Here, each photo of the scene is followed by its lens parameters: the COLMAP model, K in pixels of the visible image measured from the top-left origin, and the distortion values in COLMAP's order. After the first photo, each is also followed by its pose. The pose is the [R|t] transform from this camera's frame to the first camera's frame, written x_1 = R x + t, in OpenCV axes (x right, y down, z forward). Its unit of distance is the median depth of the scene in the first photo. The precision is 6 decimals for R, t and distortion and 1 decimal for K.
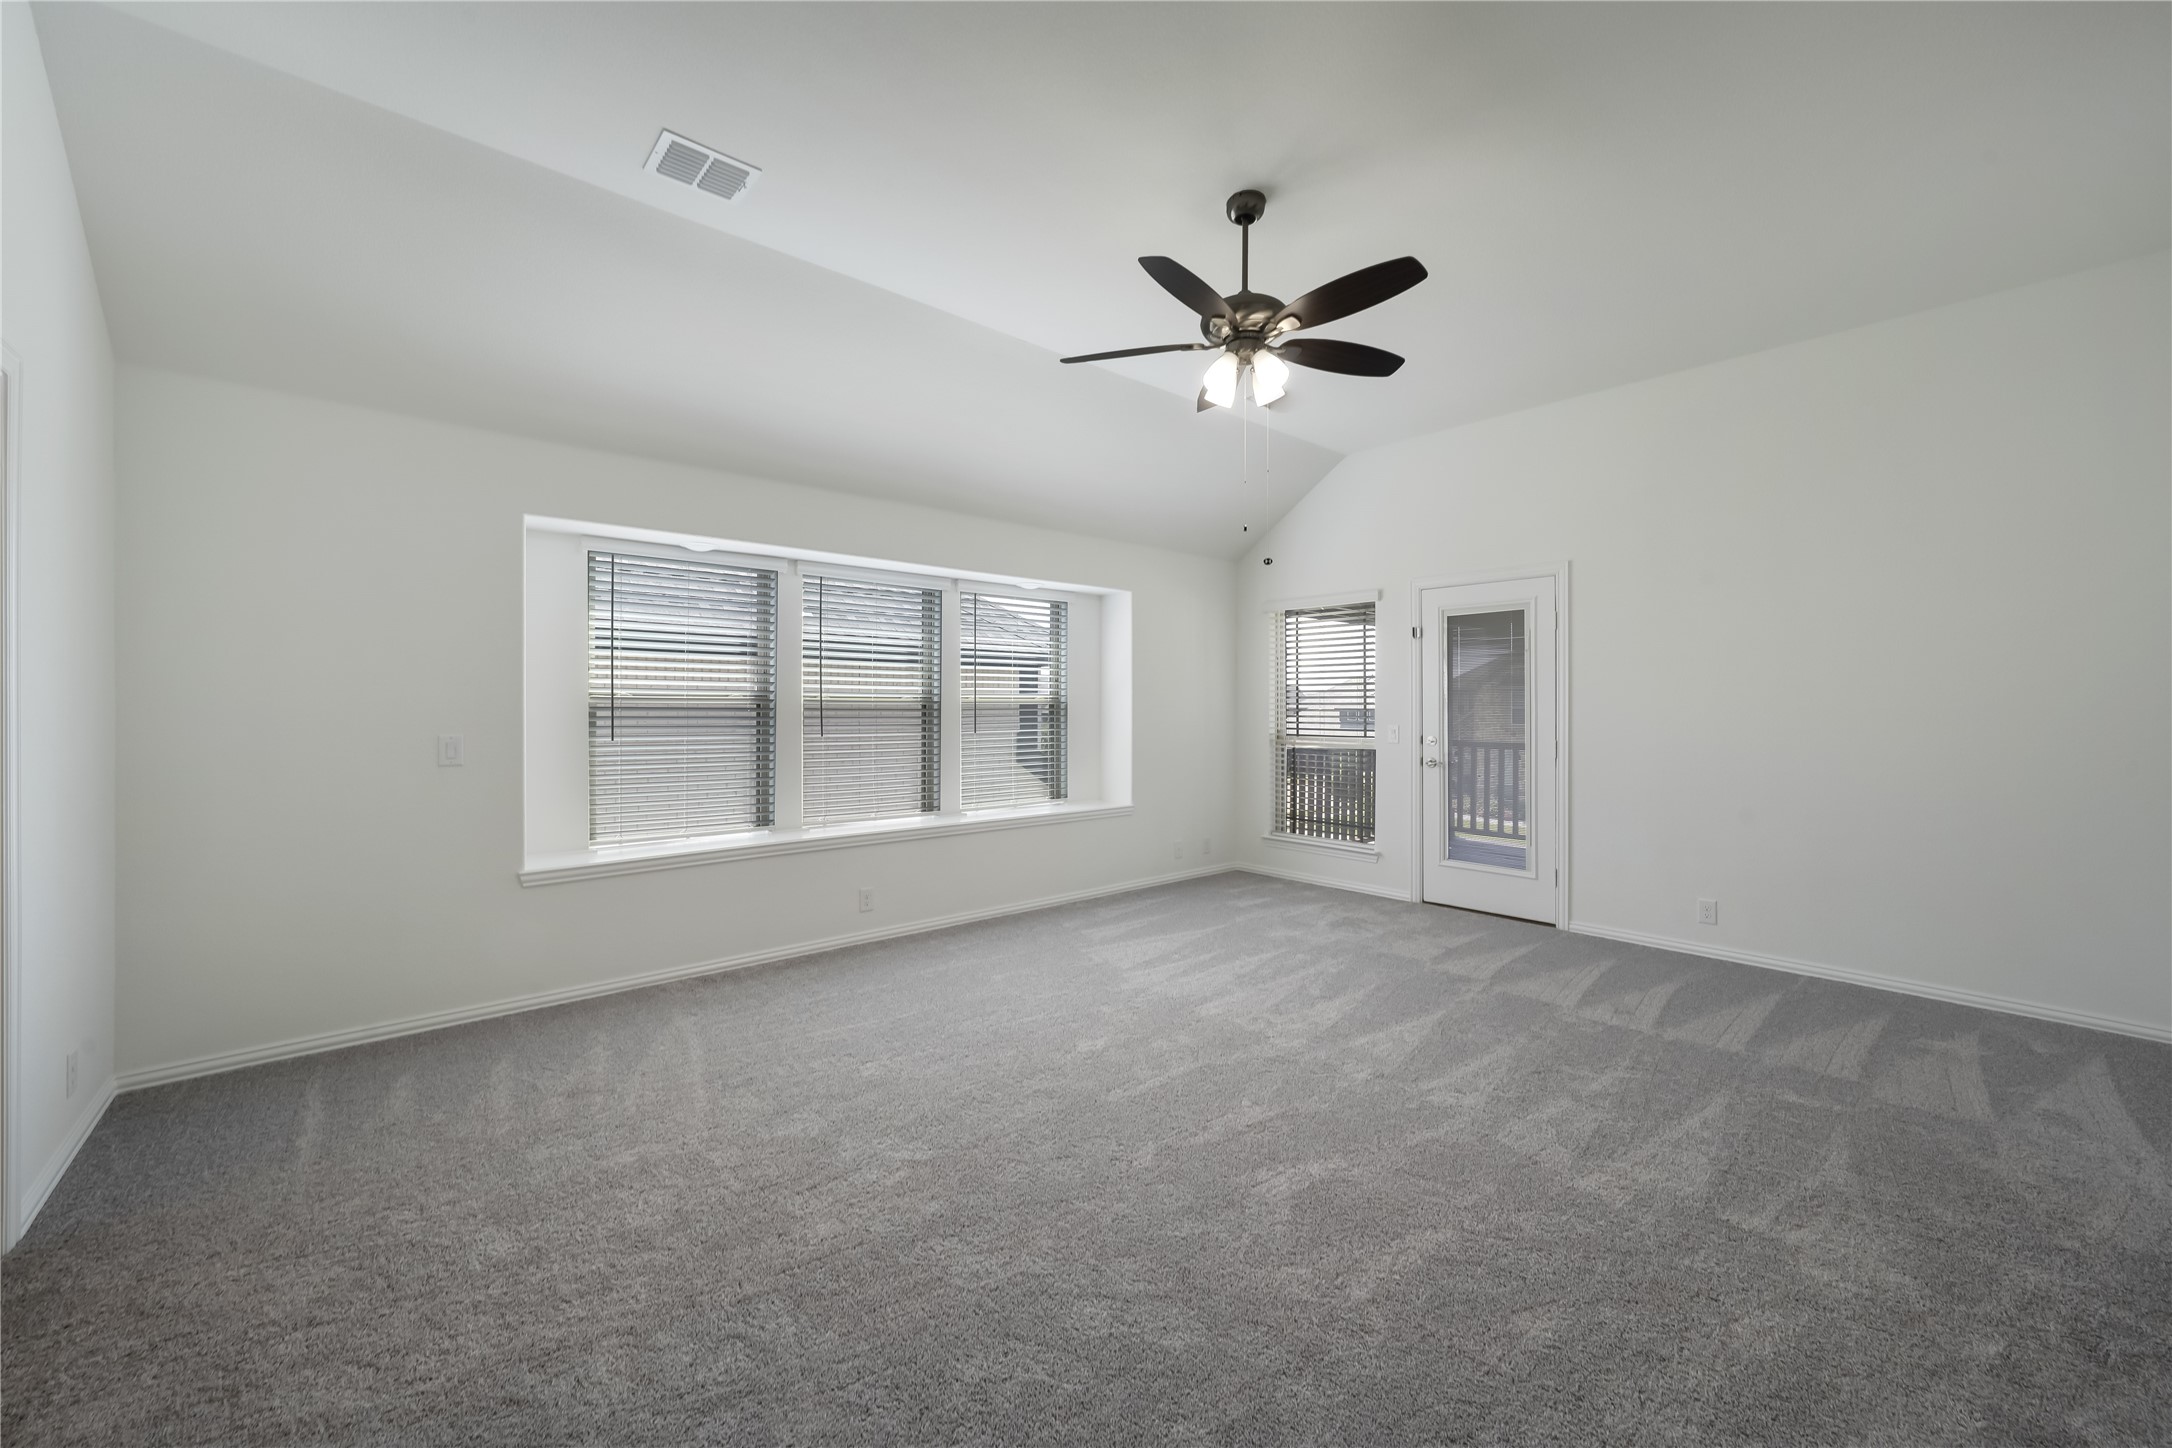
lens RADIAL K [[844.4, 0, 1086.0], [0, 844.4, 724.0], [0, 0, 1]] dist [0.002326, 0.000138]
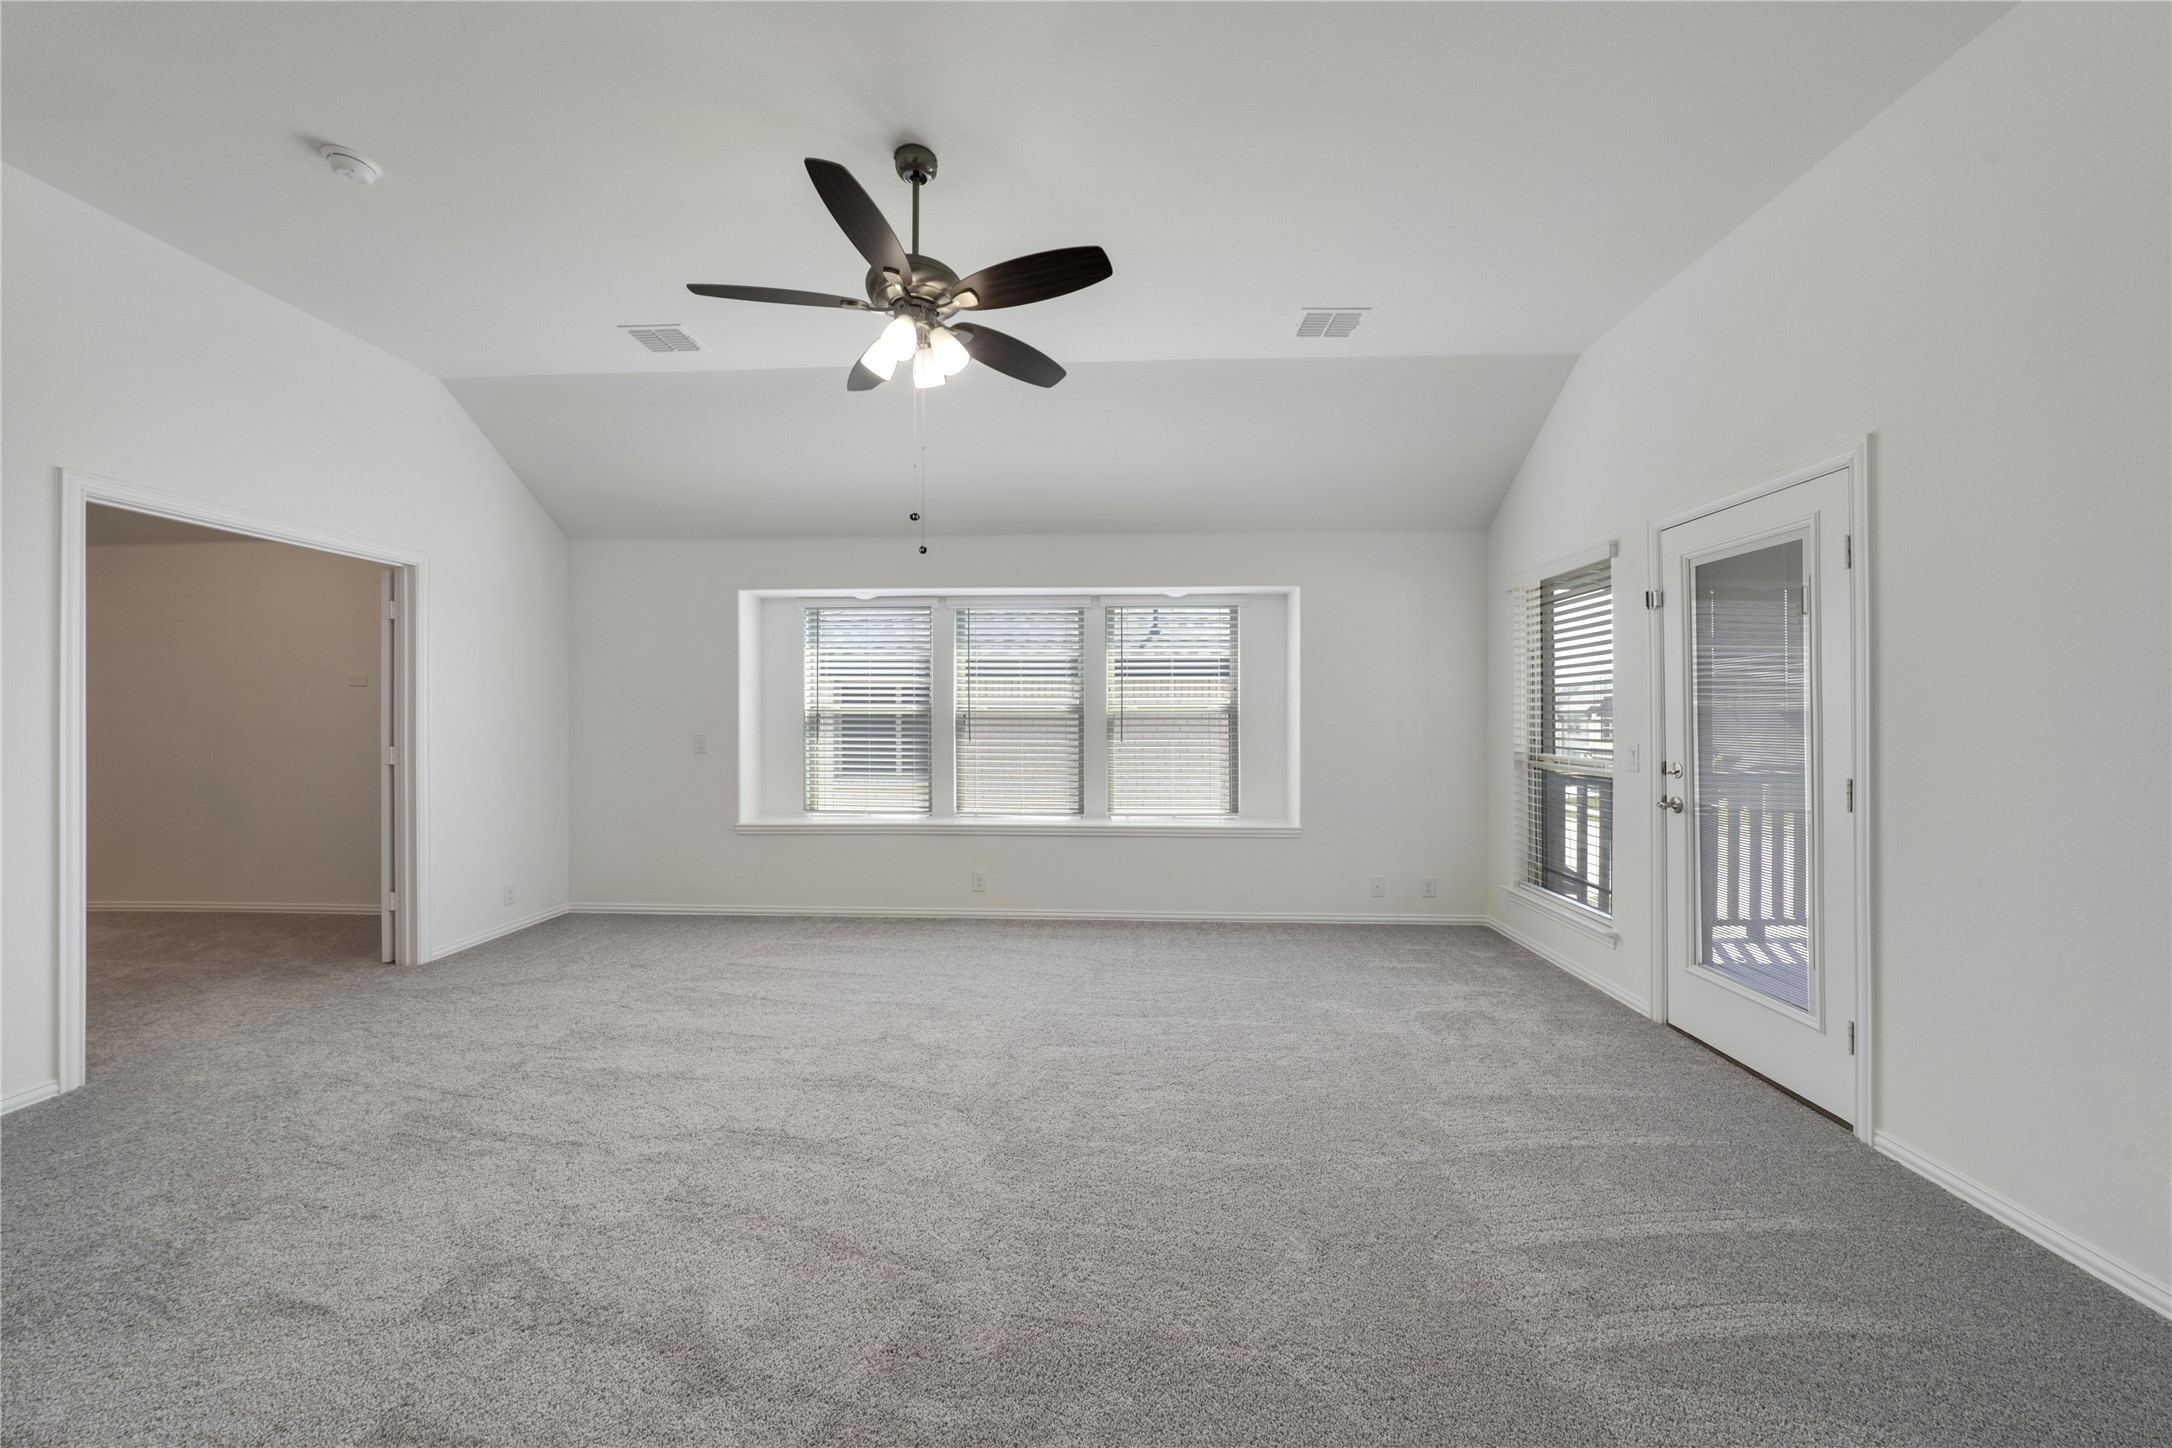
lens RADIAL K [[752.4, 0, 1086.0], [0, 752.4, 724.0], [0, 0, 1]] dist [-0.000687, 0.000024]
pose [[0.726081, 0.005236, -0.687589, 0.477171], [-0.016163, 0.999825, -0.009454, -0.001206], [0.687419, 0.017978, 0.726038, 0.295499]]
